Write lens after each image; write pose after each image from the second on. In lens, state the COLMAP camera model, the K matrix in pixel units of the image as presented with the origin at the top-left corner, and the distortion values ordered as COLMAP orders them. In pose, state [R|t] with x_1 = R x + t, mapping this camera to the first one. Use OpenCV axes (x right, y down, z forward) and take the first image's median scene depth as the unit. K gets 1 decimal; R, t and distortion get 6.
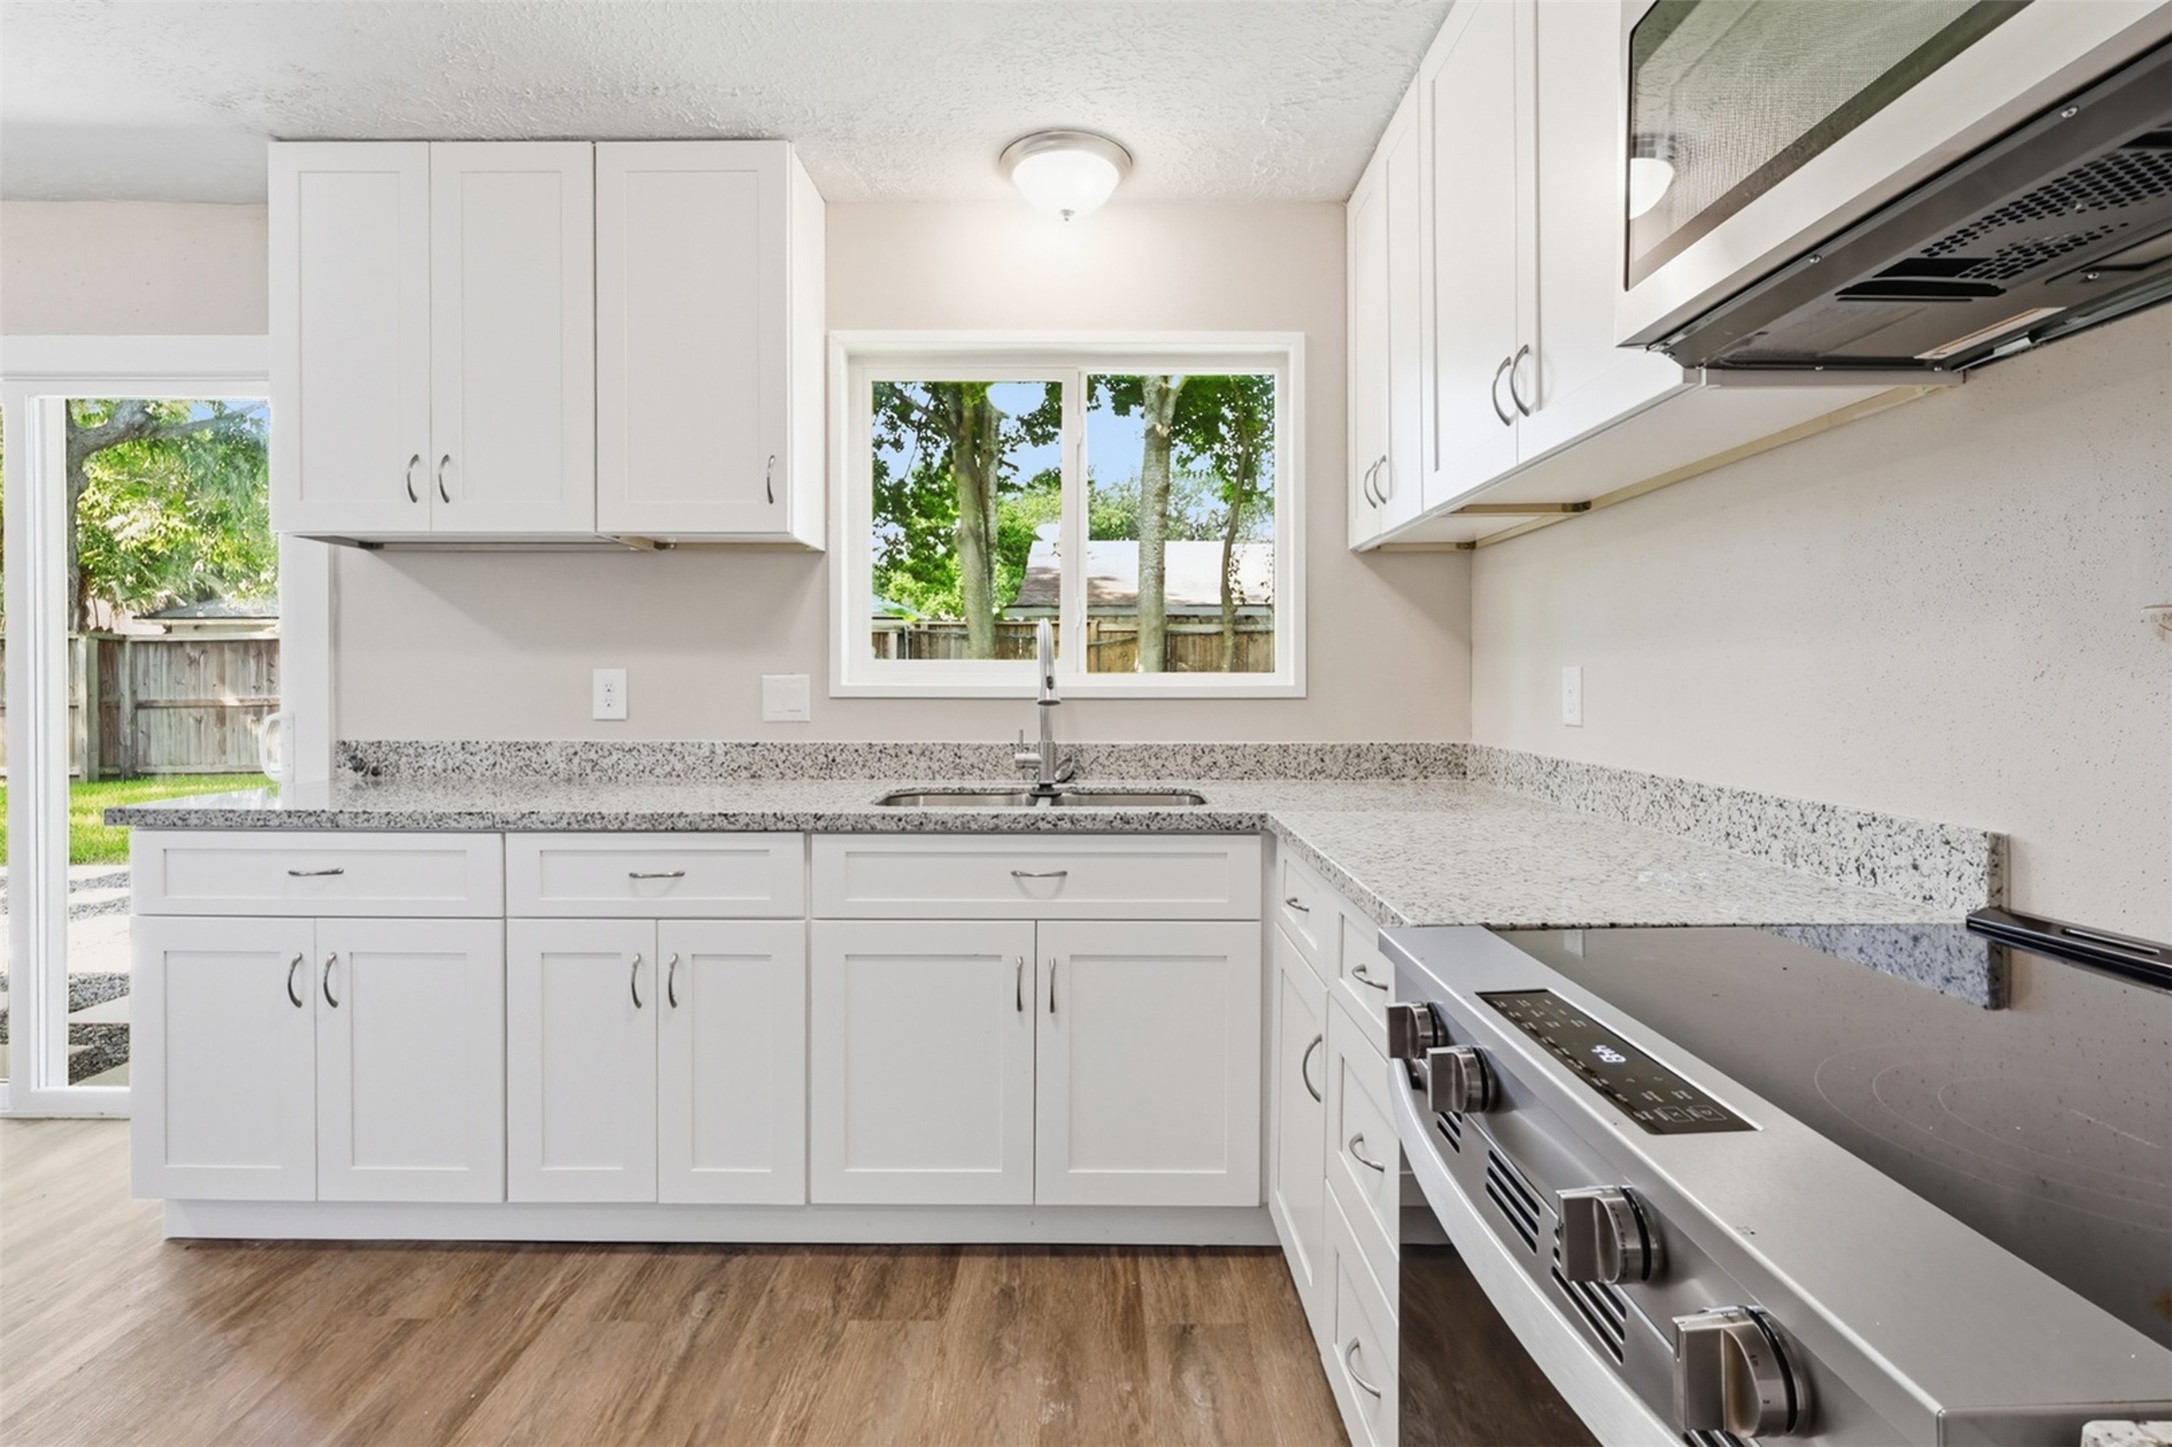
lens RADIAL K [[1044.0, 0, 1124.5], [0, 1044.0, 693.3], [0, 0, 1]] dist [-0.001982, 0.001058]
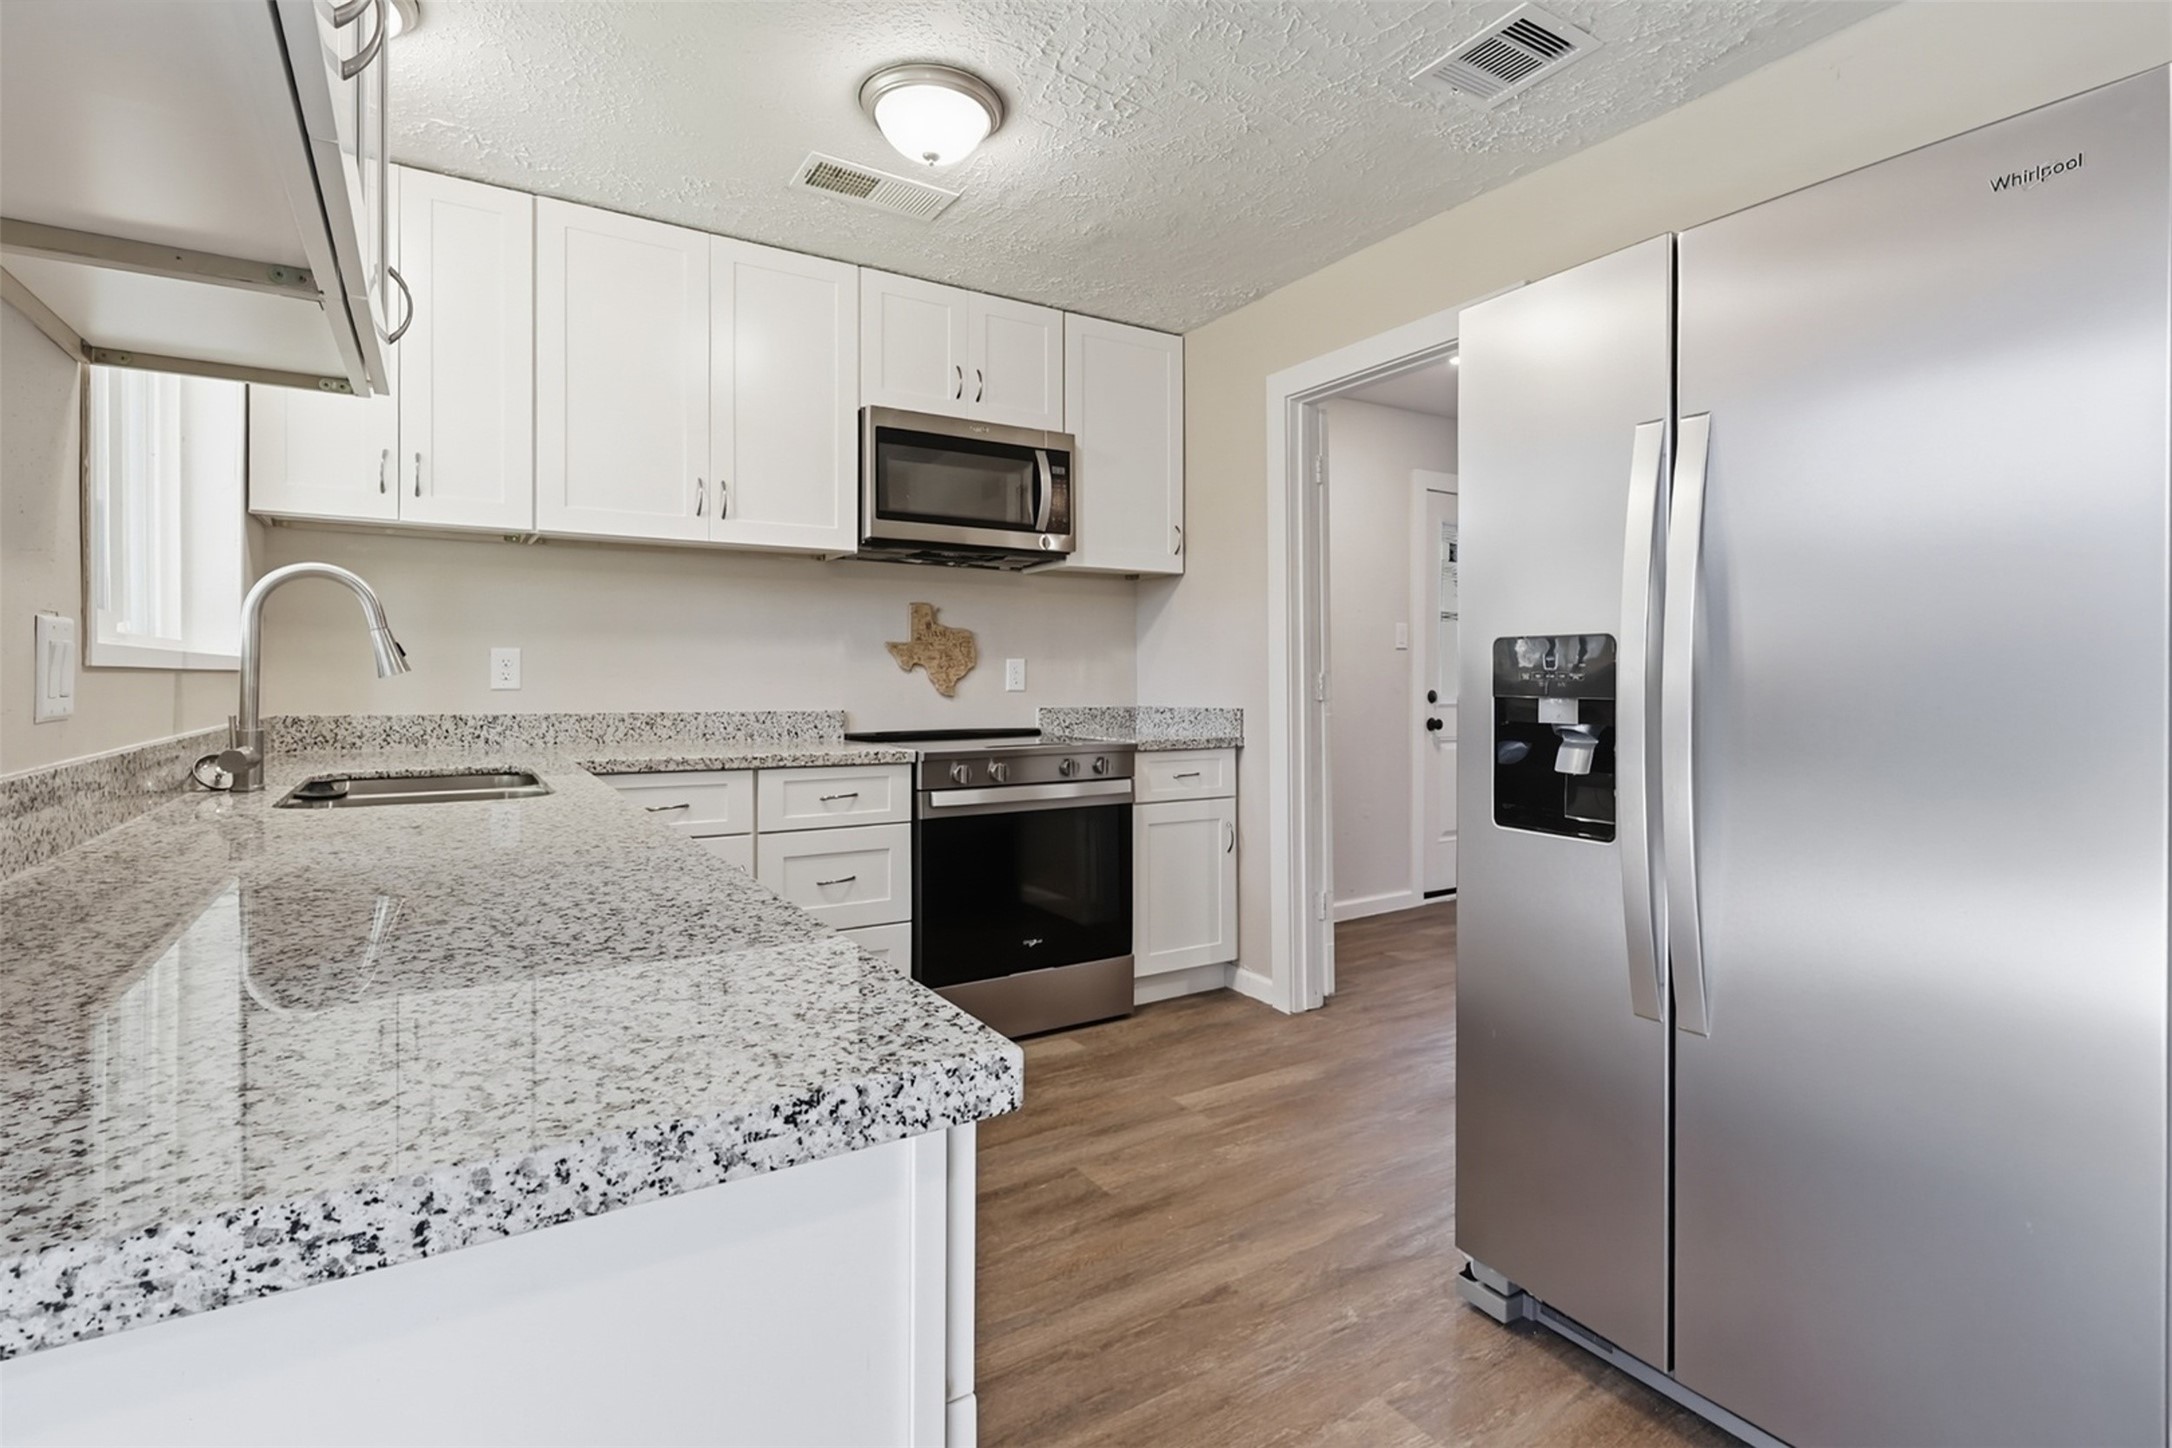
lens RADIAL K [[1044.0, 0, 1088.8], [0, 1044.0, 674.1], [0, 0, 1]] dist [-0.001982, 0.001058]
pose [[-0.515951, -0.001232, 0.856617, -1.249266], [0.004405, 0.999982, 0.004091, 0.008430], [-0.856607, 0.005884, -0.515936, 1.116857]]
